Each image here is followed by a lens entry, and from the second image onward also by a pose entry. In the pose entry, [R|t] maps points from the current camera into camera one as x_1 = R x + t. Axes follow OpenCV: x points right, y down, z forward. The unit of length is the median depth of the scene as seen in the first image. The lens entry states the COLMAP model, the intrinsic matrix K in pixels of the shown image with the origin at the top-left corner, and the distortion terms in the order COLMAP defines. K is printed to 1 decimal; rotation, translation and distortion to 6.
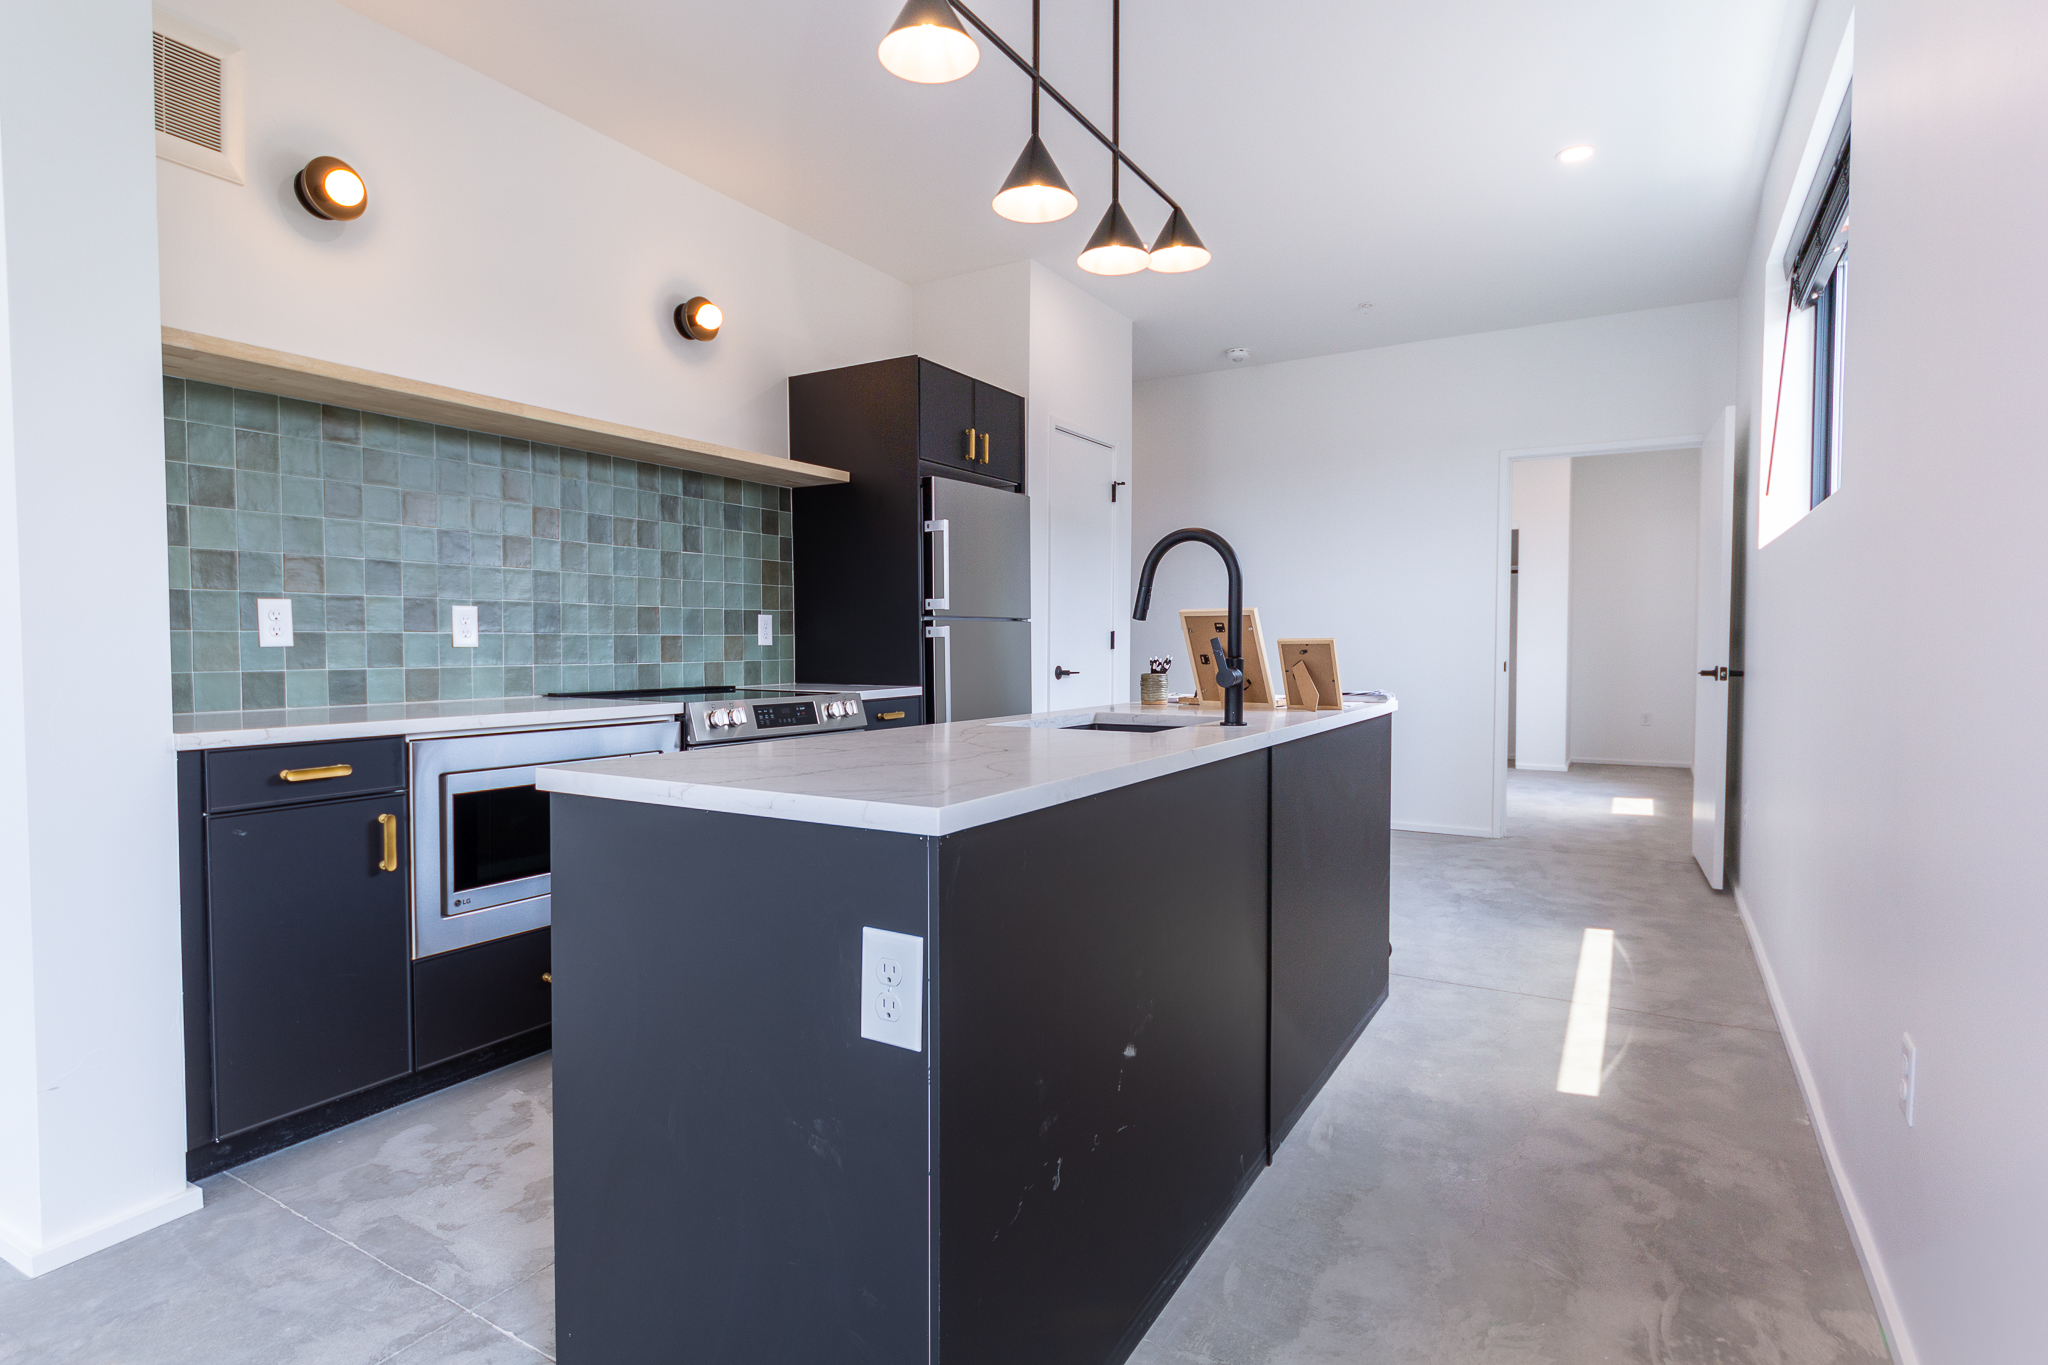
lens RADIAL K [[1027.5, 0, 1024.0], [0, 1027.5, 682.5], [0, 0, 1]] dist [0.001509, 0.000442]
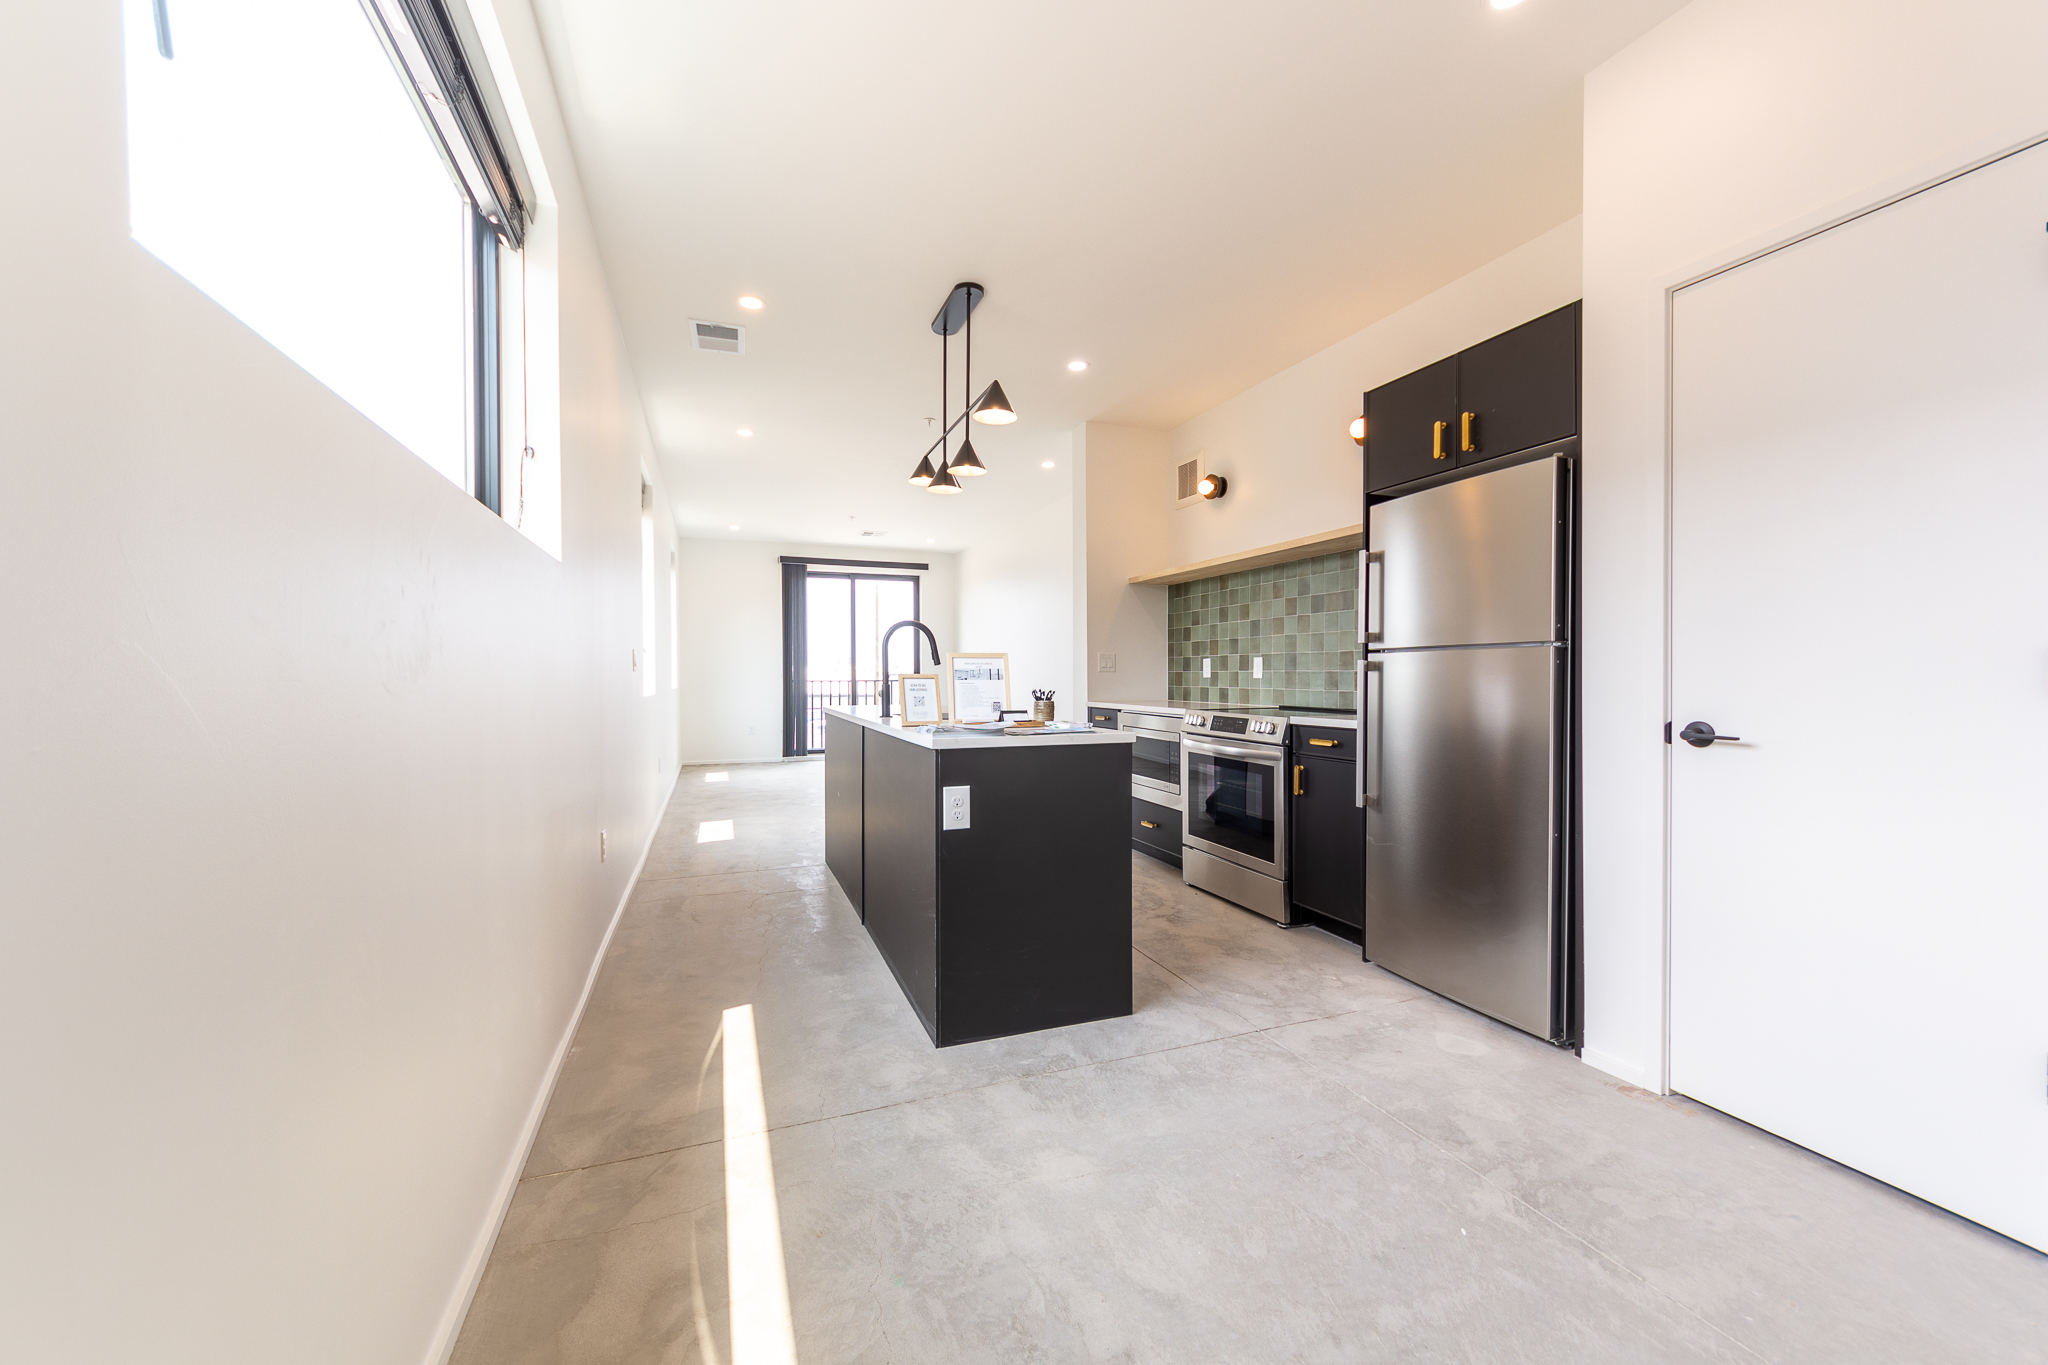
lens RADIAL K [[793.3, 0, 1024.0], [0, 793.3, 682.5], [0, 0, 1]] dist [0.000179, -0.000010]
pose [[-0.613699, 0.007554, -0.789504, 0.870823], [-0.029598, 0.999031, 0.032565, -0.059229], [0.788985, 0.043353, -0.612881, 1.480165]]
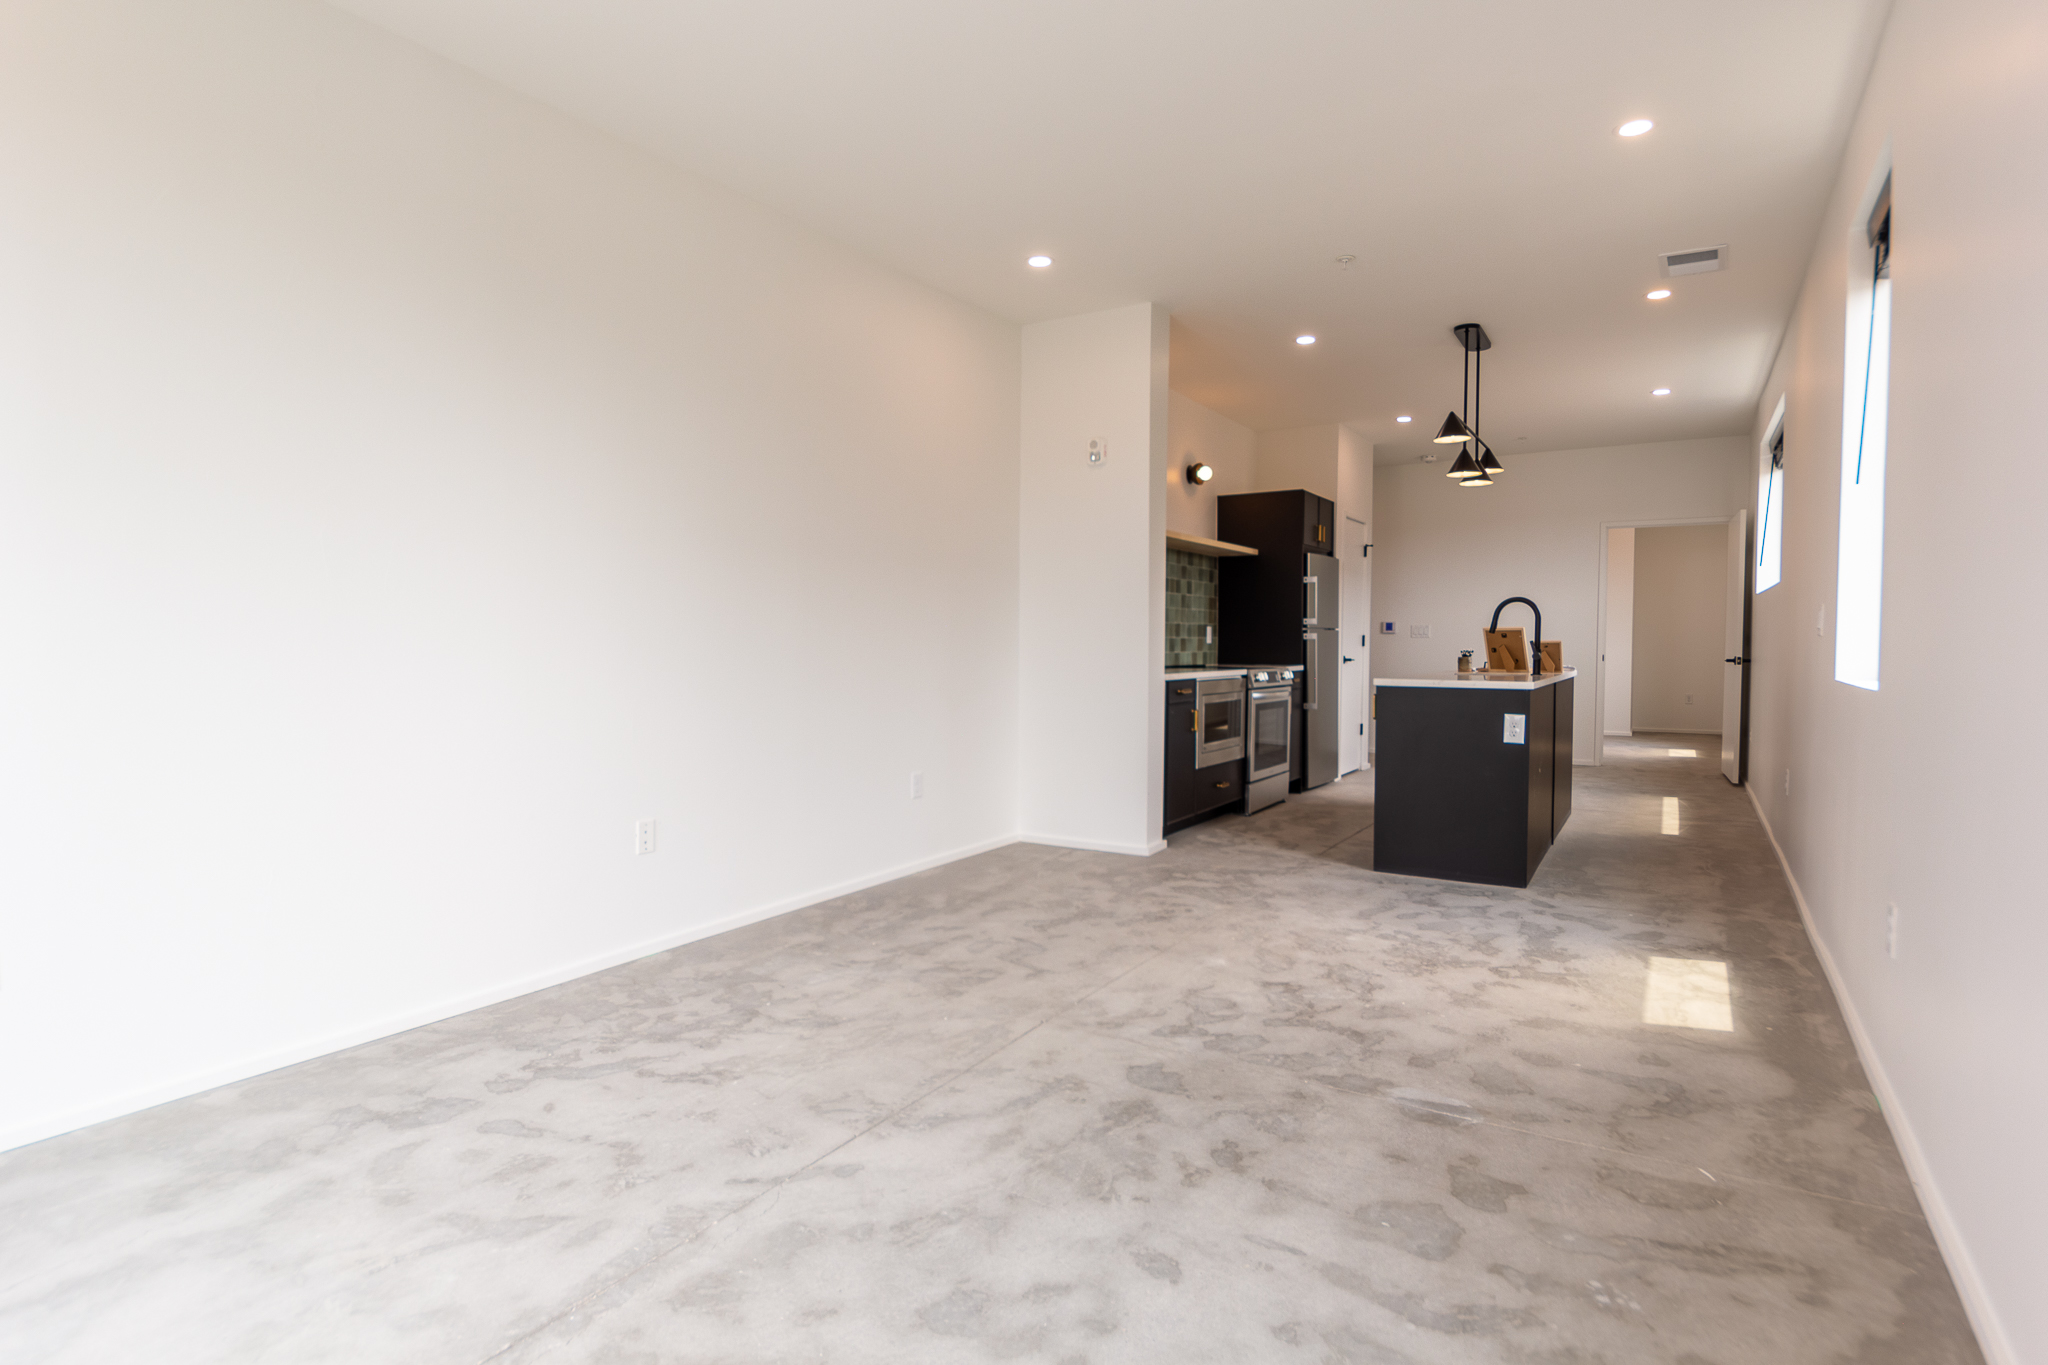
lens RADIAL K [[1030.4, 0, 1024.0], [0, 1030.4, 682.5], [0, 0, 1]] dist [-0.002563, -0.000769]
pose [[0.999738, 0.002731, -0.022716, -0.559016], [-0.002735, 0.999996, -0.000176, 0.035977], [0.022716, 0.000238, 0.999742, -0.875904]]
